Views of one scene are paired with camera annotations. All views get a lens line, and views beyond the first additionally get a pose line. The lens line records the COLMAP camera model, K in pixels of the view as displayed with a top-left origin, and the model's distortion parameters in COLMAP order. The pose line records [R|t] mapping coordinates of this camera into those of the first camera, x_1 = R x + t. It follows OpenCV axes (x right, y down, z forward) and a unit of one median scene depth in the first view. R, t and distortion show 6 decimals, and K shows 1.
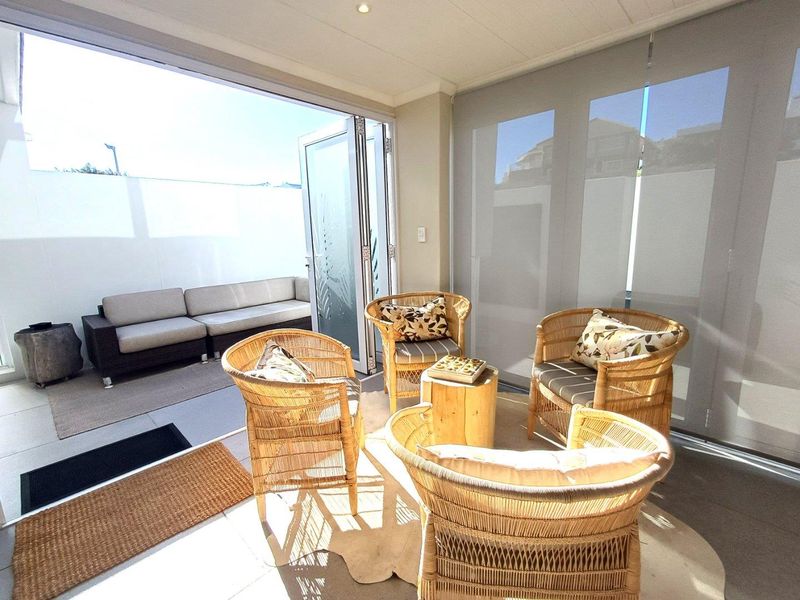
lens RADIAL K [[361.1, 0, 405.2], [0, 361.1, 302.1], [0, 0, 1]] dist [0.005641, -0.000103]
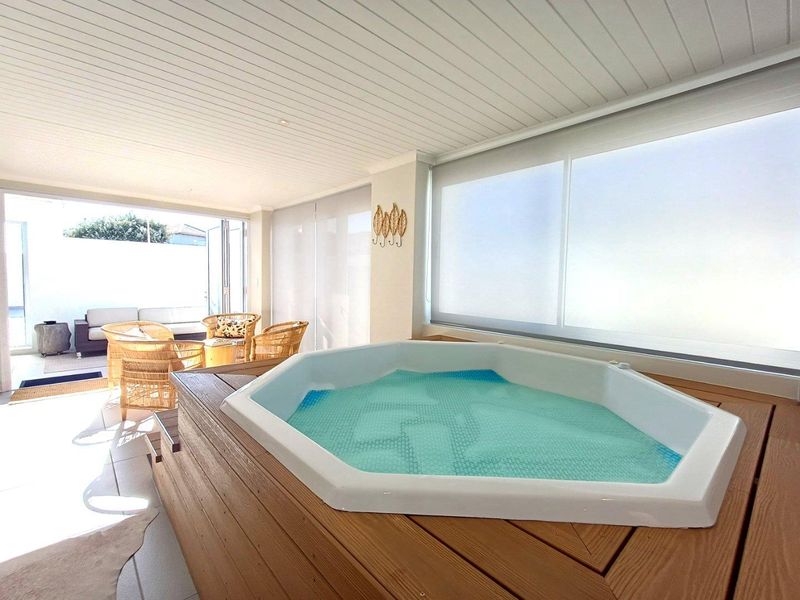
lens RADIAL K [[361.1, 0, 400.0], [0, 361.1, 295.4], [0, 0, 1]] dist [0.005641, -0.000103]
pose [[0.996645, 0.044788, -0.068503, 0.936556], [-0.053543, 0.989825, -0.131834, 0.084045], [0.061902, 0.135059, 0.988902, -0.768385]]
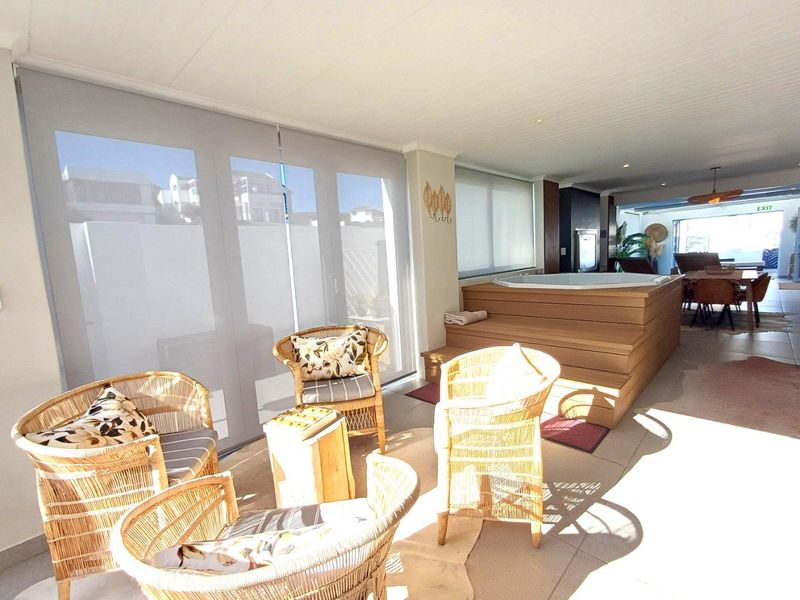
lens RADIAL K [[361.1, 0, 403.2], [0, 361.1, 299.5], [0, 0, 1]] dist [0.005641, -0.000103]
pose [[0.013148, -0.100010, 0.994900, -0.487808], [0.251312, 0.963378, 0.093520, -0.088305], [-0.967817, 0.248800, 0.037800, 0.429552]]
